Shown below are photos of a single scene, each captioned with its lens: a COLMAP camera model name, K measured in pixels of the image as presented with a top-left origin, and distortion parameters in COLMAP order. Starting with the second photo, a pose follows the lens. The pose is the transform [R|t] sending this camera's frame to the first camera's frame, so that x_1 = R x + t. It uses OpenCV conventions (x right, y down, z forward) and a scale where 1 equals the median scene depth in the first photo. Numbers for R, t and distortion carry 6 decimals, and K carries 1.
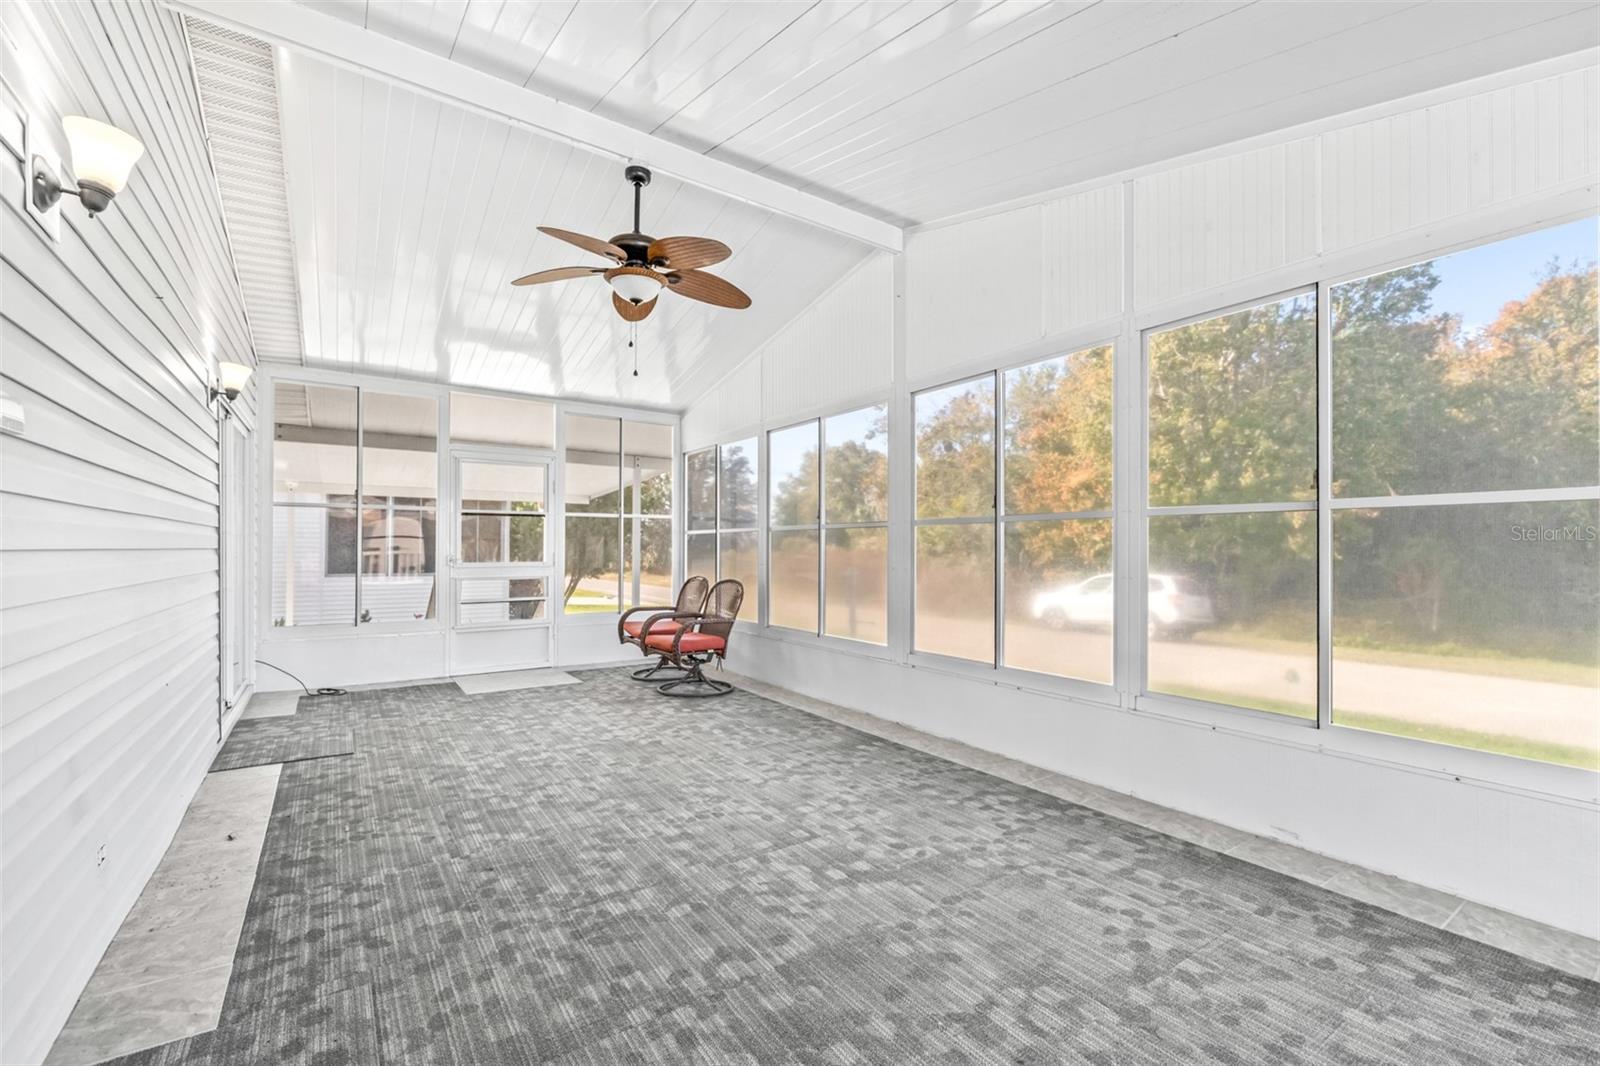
lens RADIAL K [[687.8, 0, 800.0], [0, 687.8, 533.0], [0, 0, 1]] dist [-0.000009, -0.000461]
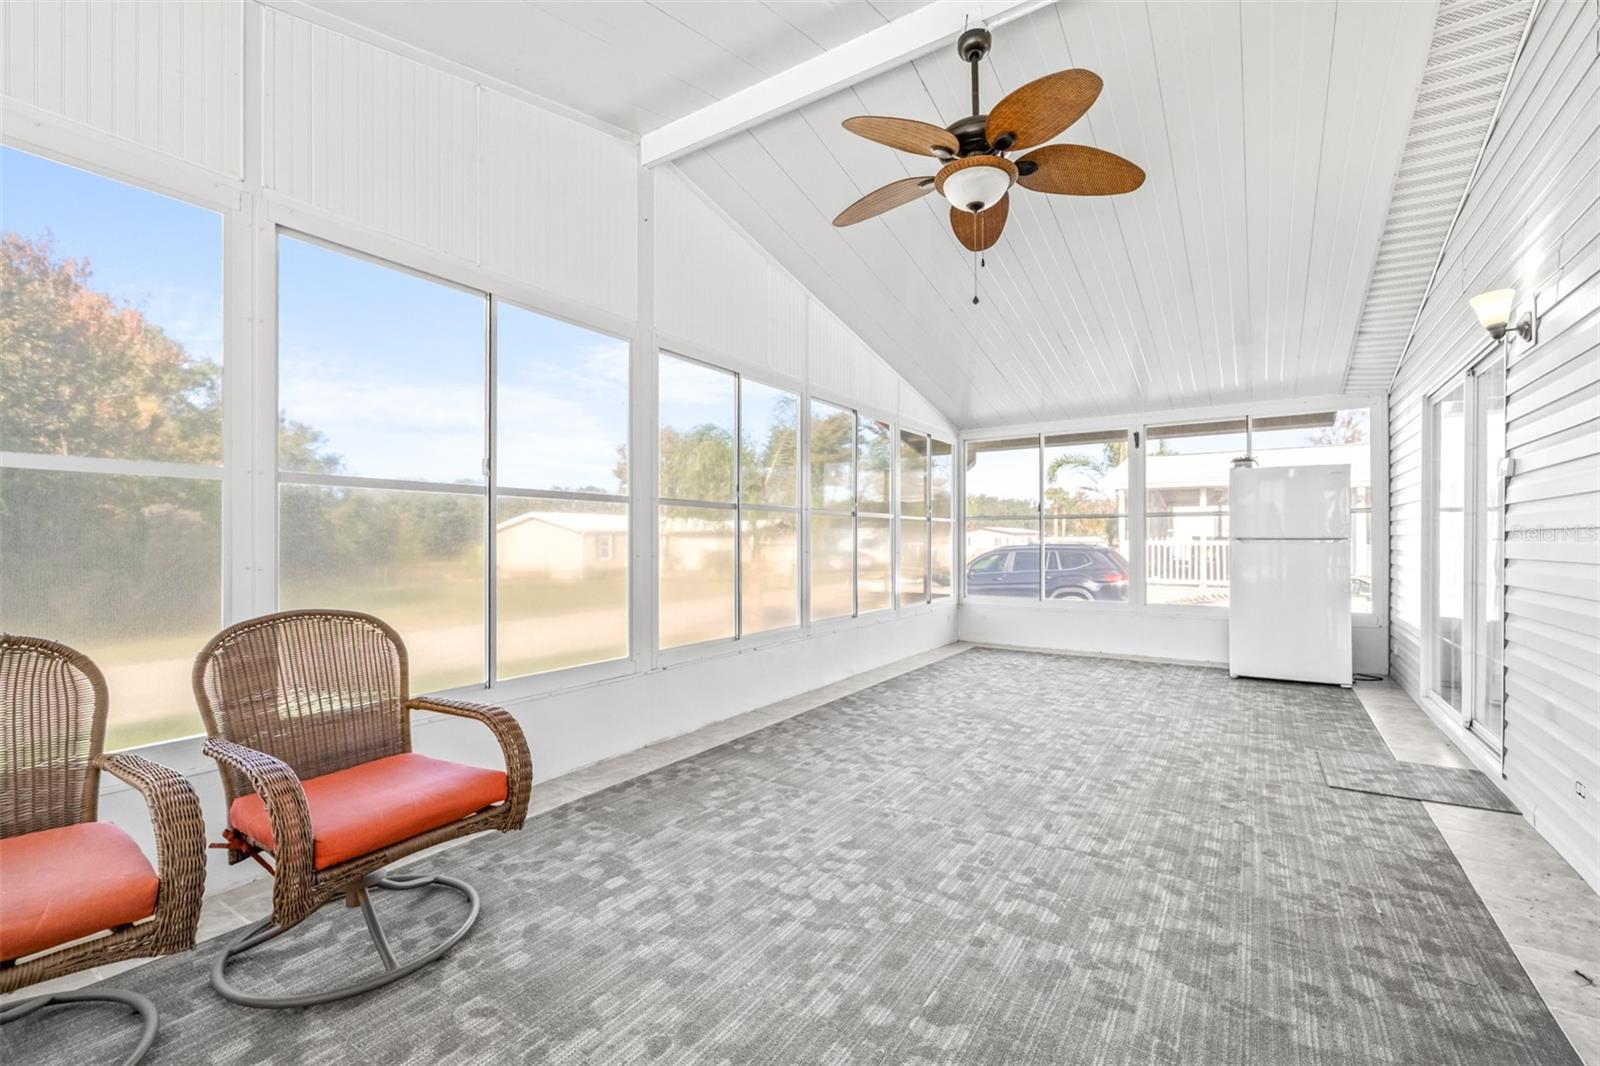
lens RADIAL K [[687.8, 0, 800.0], [0, 687.8, 533.0], [0, 0, 1]] dist [-0.000009, -0.000461]
pose [[-0.379048, 0.008010, 0.925343, -0.964368], [-0.021469, 0.999617, -0.017447, 0.048901], [-0.925128, -0.026479, -0.378731, 1.620884]]
